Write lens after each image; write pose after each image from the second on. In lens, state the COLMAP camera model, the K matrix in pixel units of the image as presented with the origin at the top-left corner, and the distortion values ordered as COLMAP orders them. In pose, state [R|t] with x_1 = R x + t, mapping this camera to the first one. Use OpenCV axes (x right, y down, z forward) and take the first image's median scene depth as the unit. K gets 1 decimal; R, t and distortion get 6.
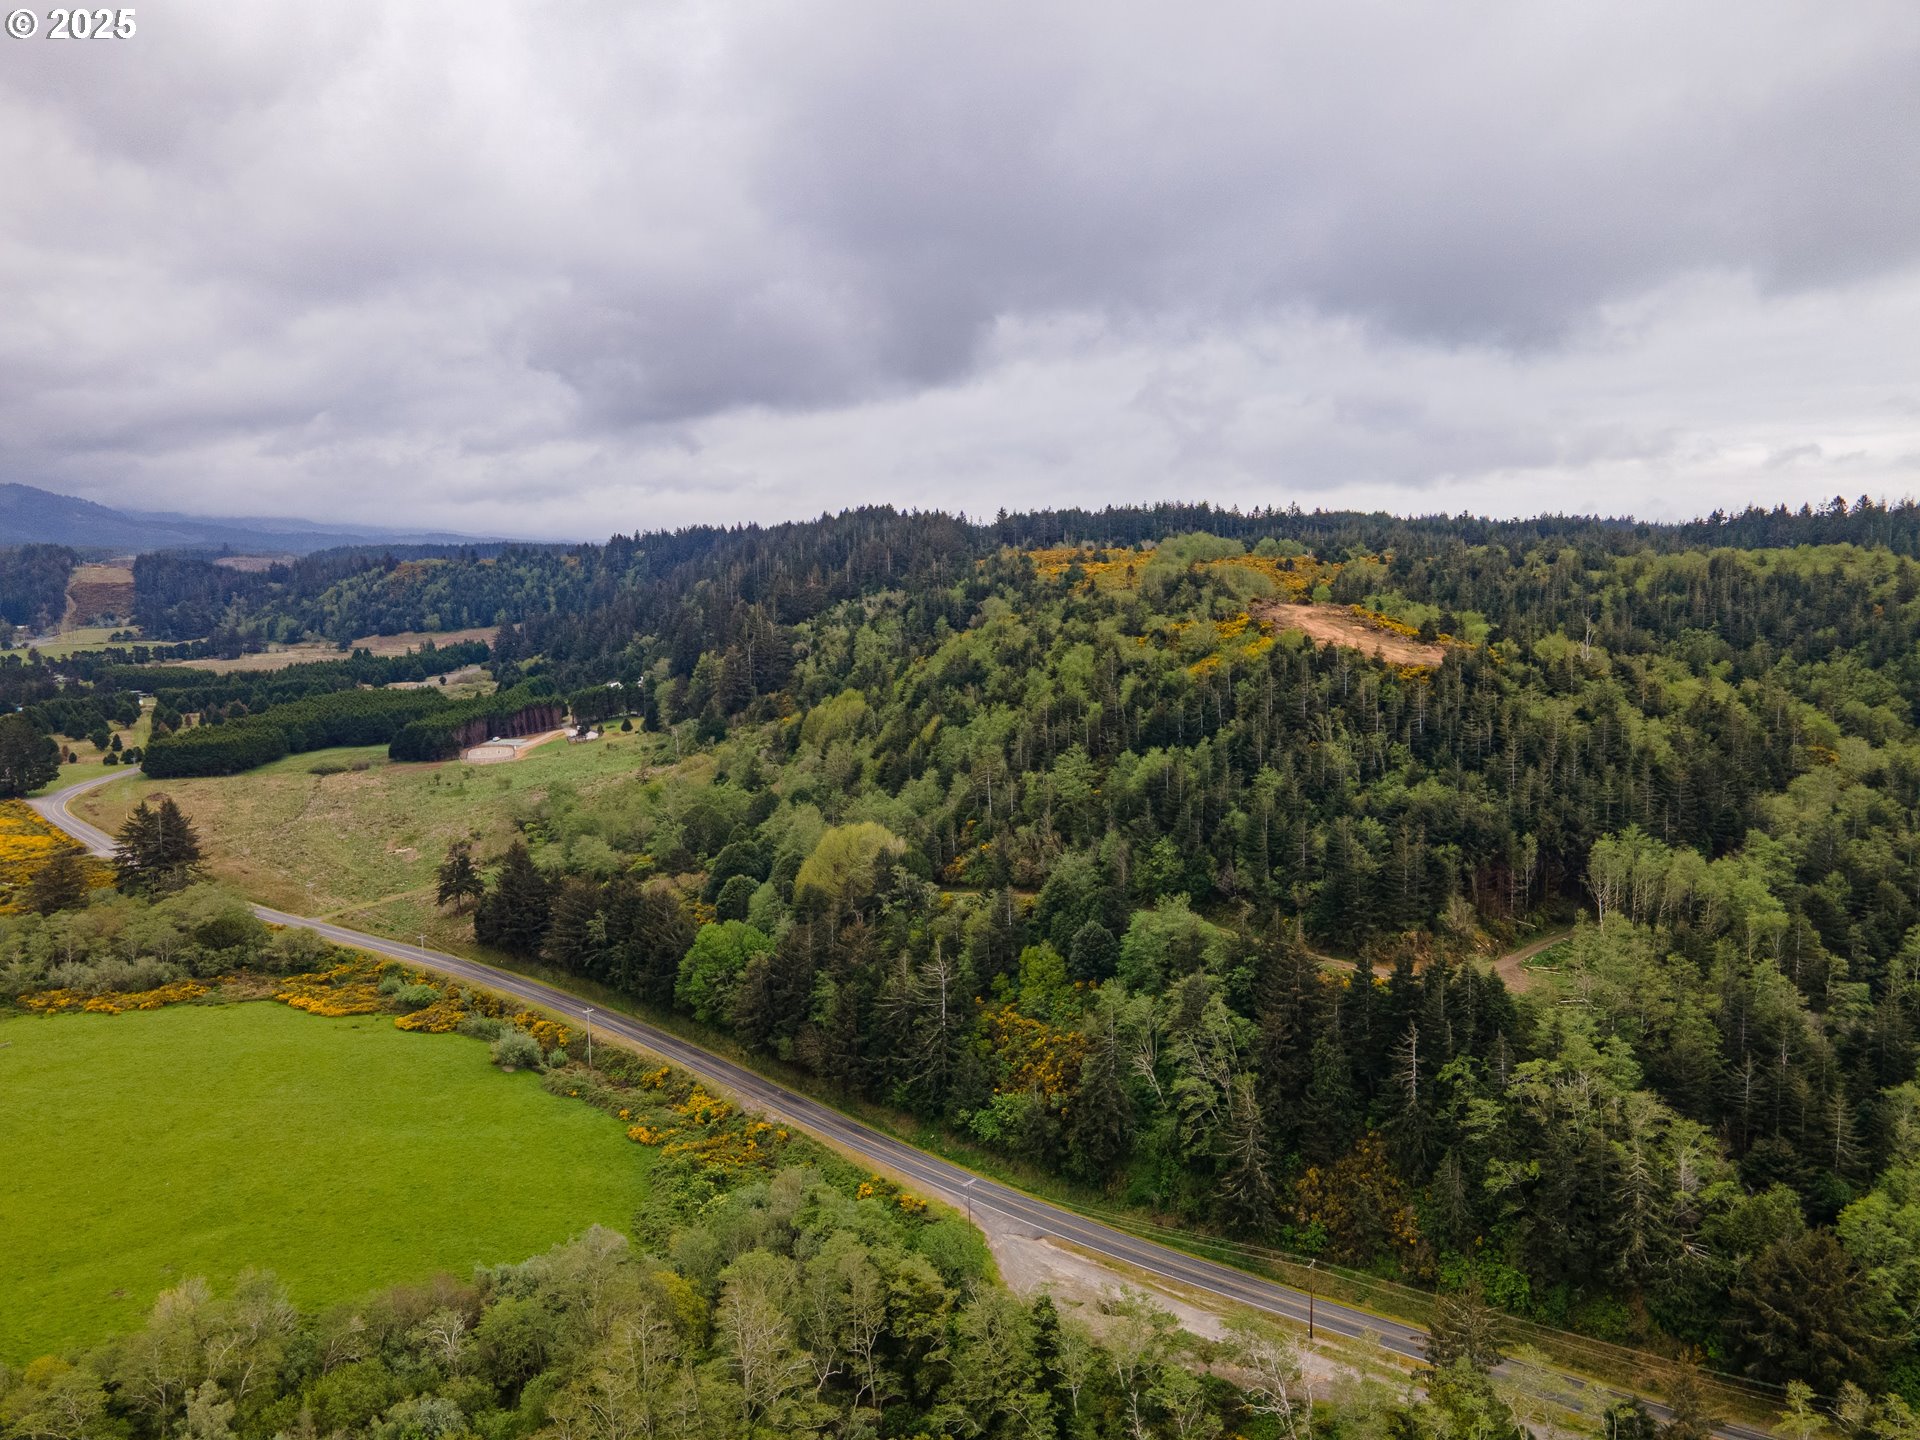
lens RADIAL K [[1394.2, 0, 957.4], [0, 1394.2, 715.6], [0, 0, 1]] dist [0.025989, 0.032431]
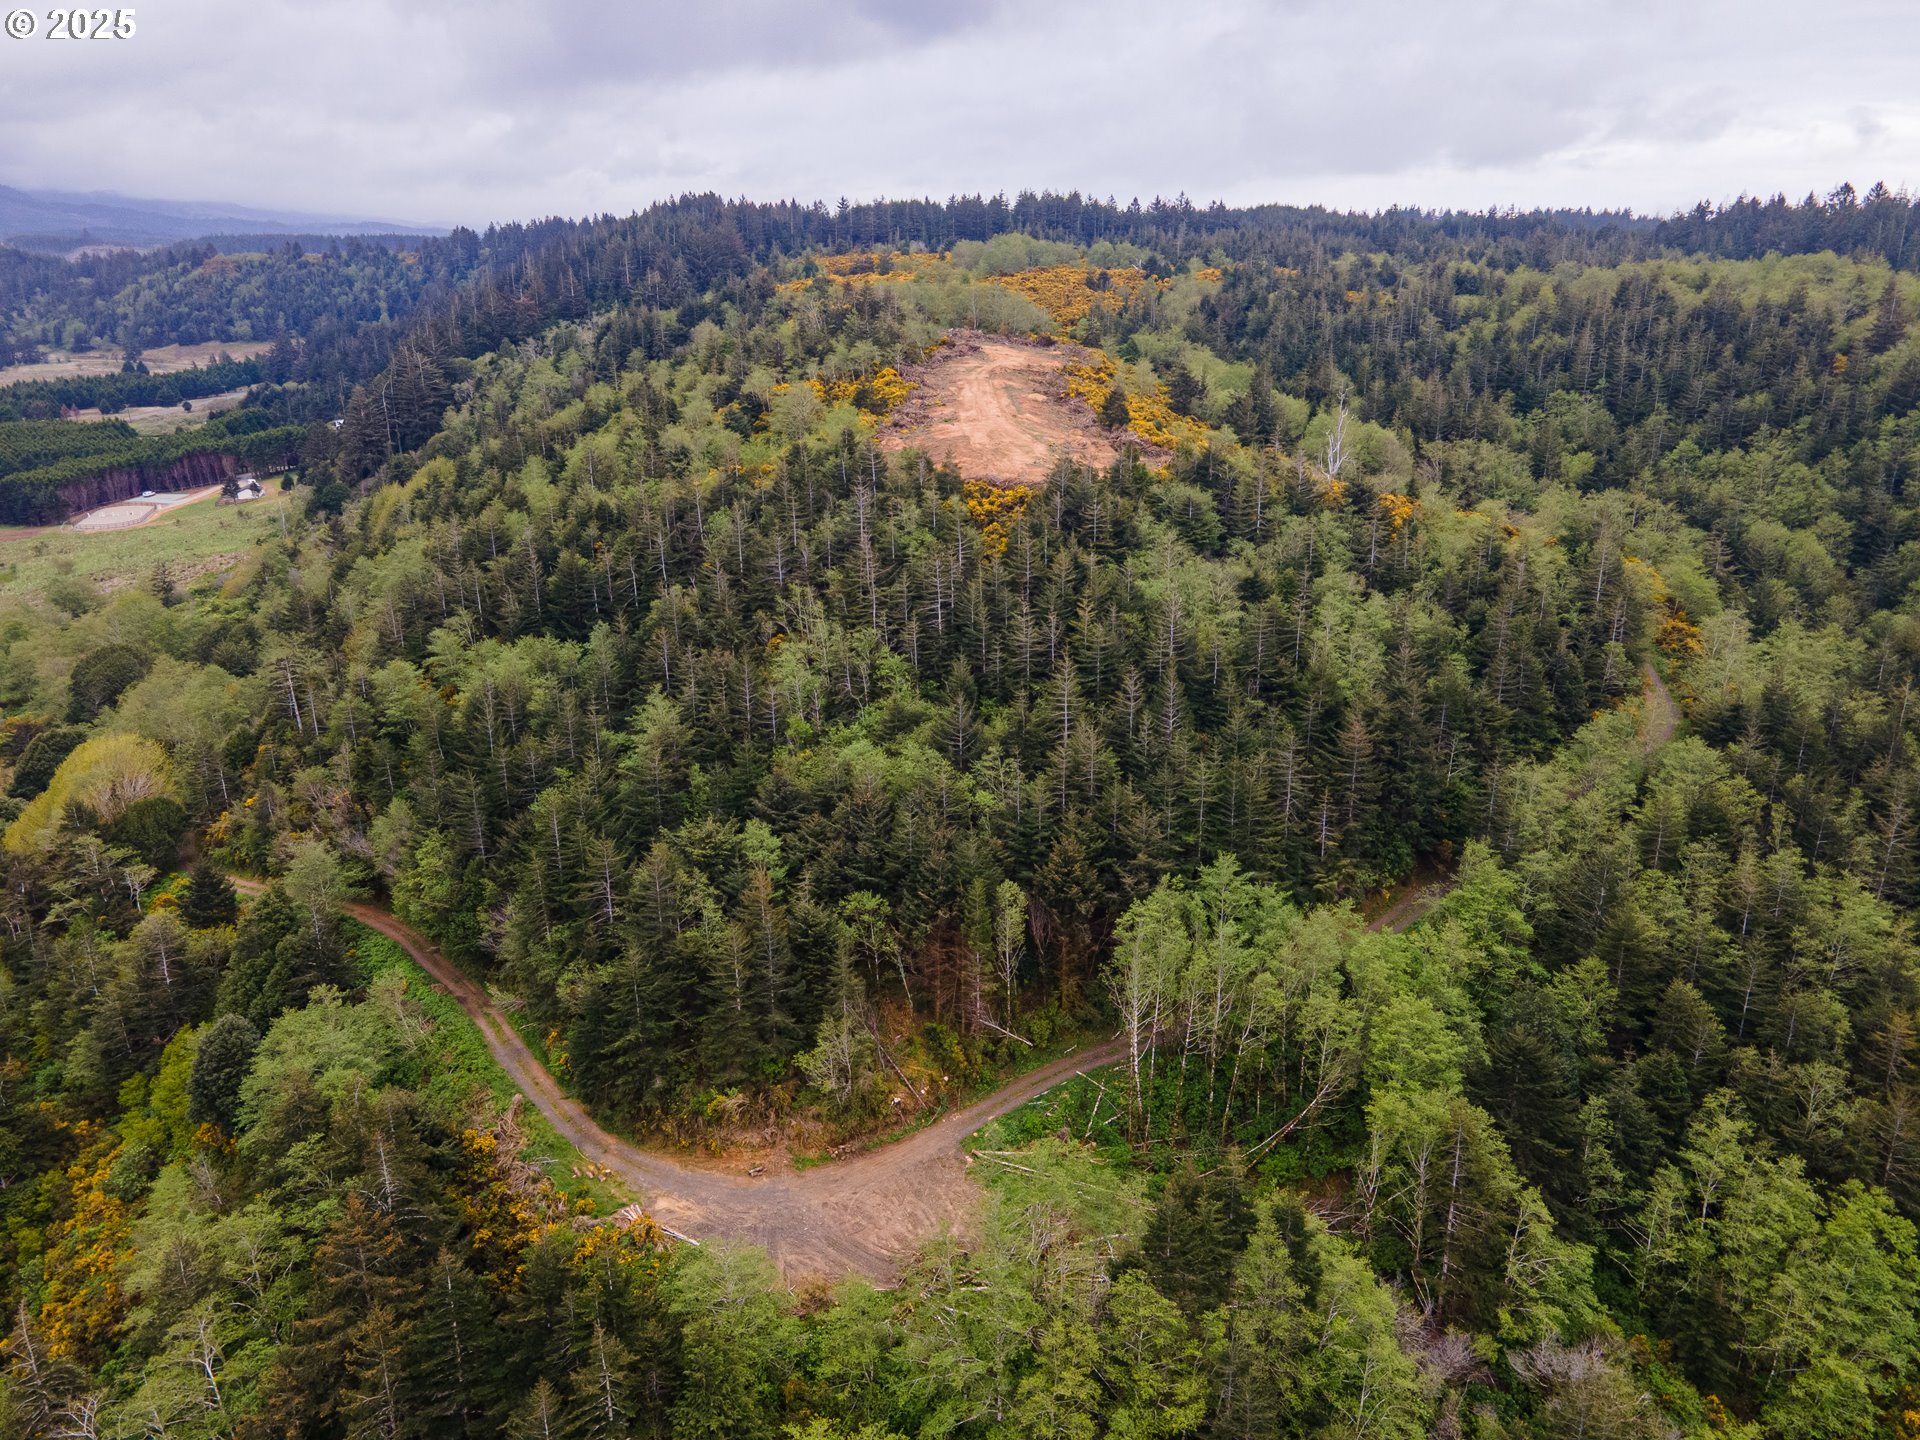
lens RADIAL K [[1394.2, 0, 957.4], [0, 1394.2, 715.6], [0, 0, 1]] dist [0.025989, 0.032431]
pose [[0.999989, 0.004280, 0.001974, 0.279416], [-0.004594, 0.978748, 0.205018, -0.056426], [-0.001055, -0.205024, 0.978756, 0.374040]]
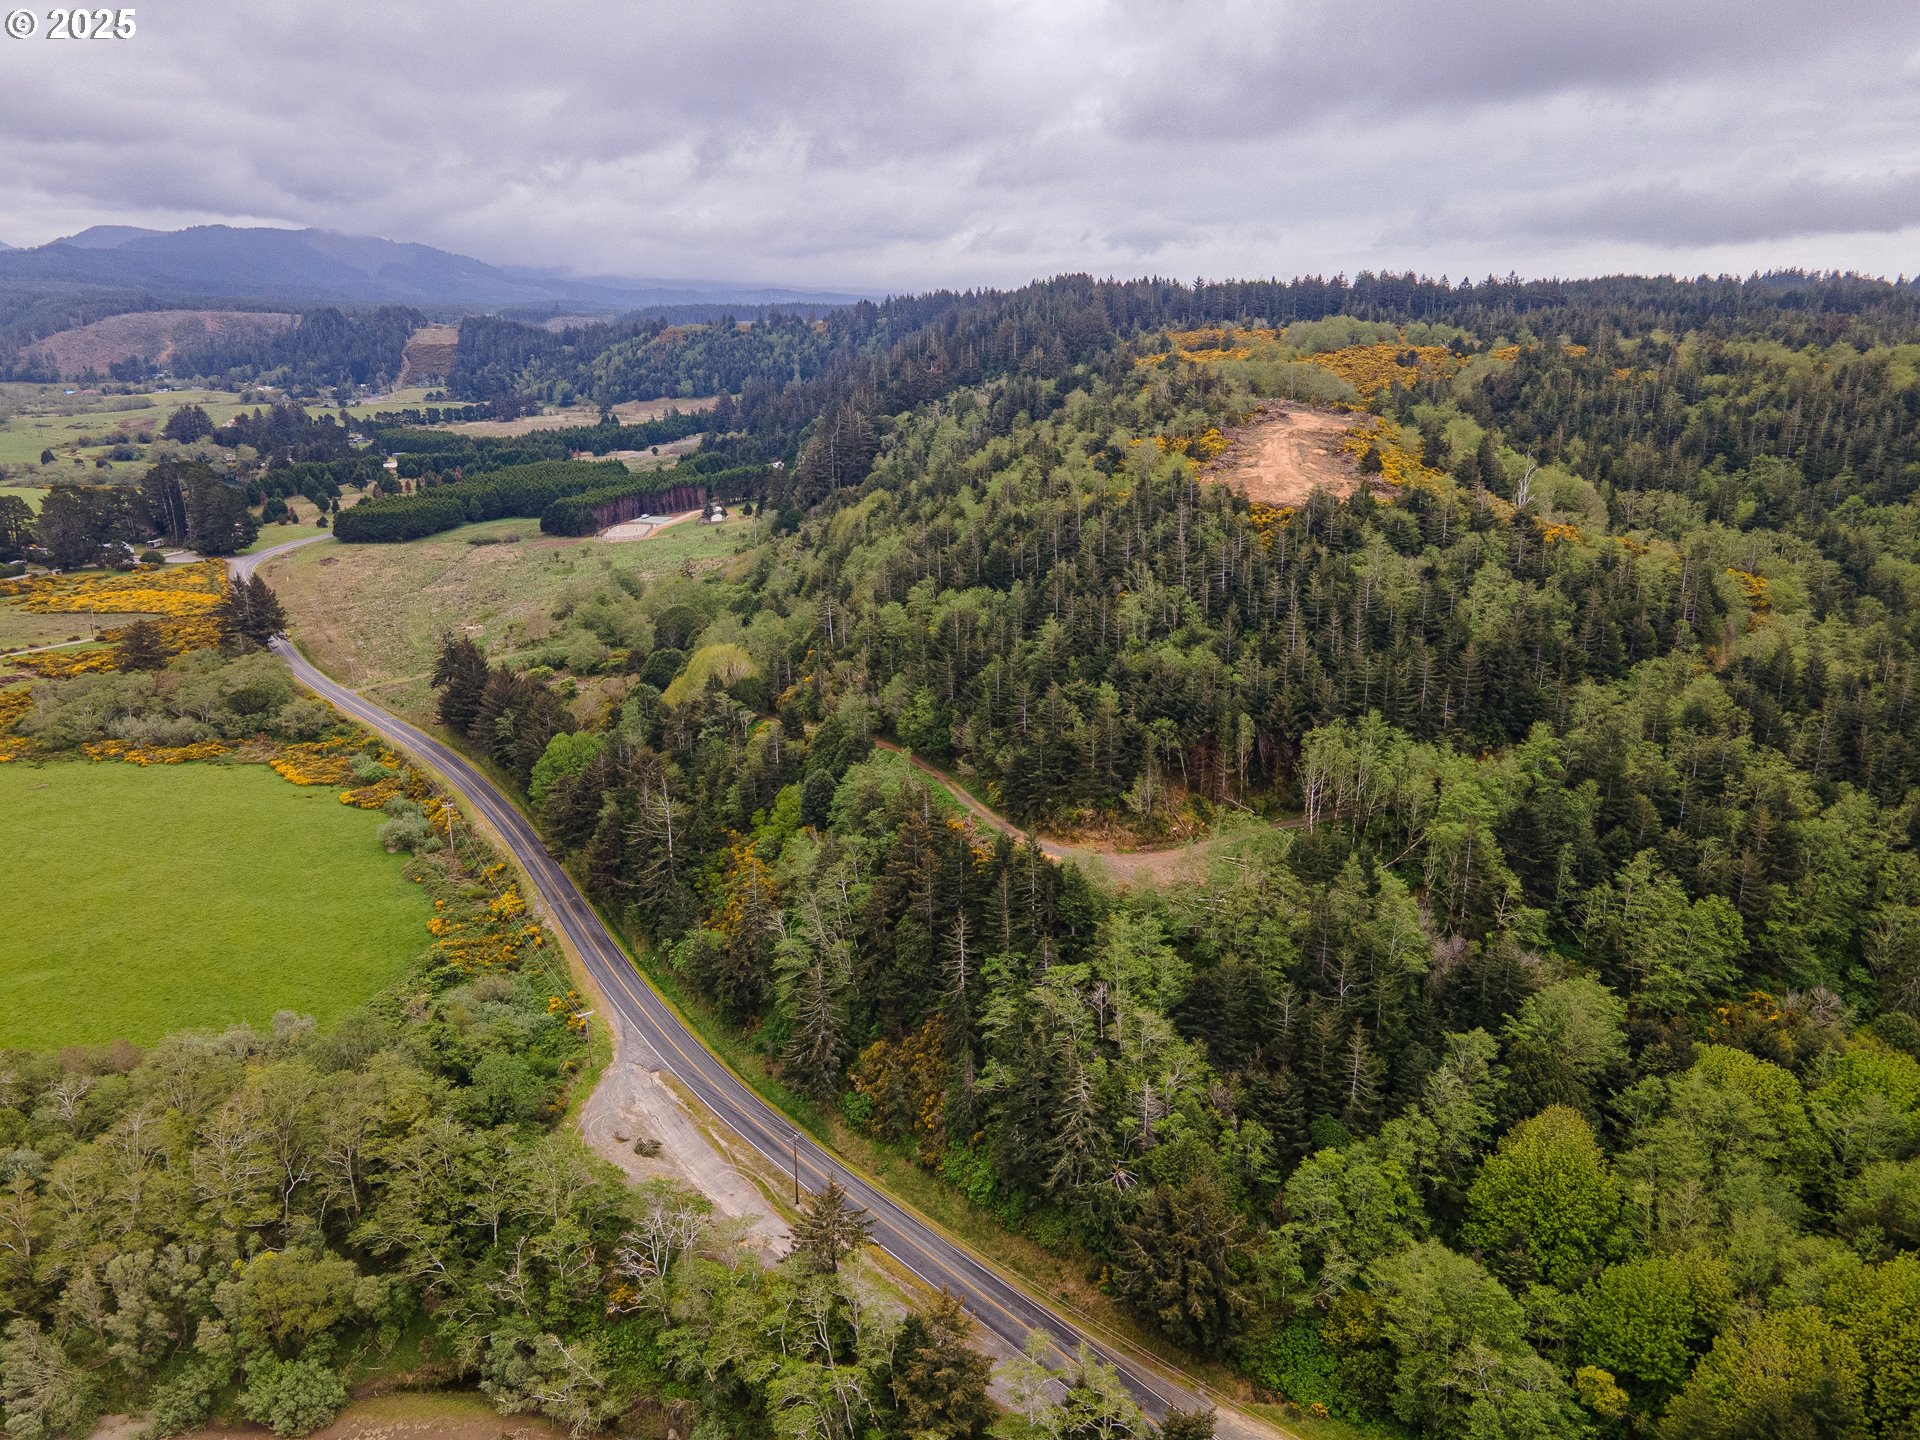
lens RADIAL K [[1394.2, 0, 957.4], [0, 1394.2, 715.6], [0, 0, 1]] dist [0.025989, 0.032431]
pose [[0.970573, 0.069196, -0.230652, 0.314115], [-0.029339, 0.984670, 0.171944, -0.048145], [0.239014, -0.160118, 0.957724, 0.056265]]
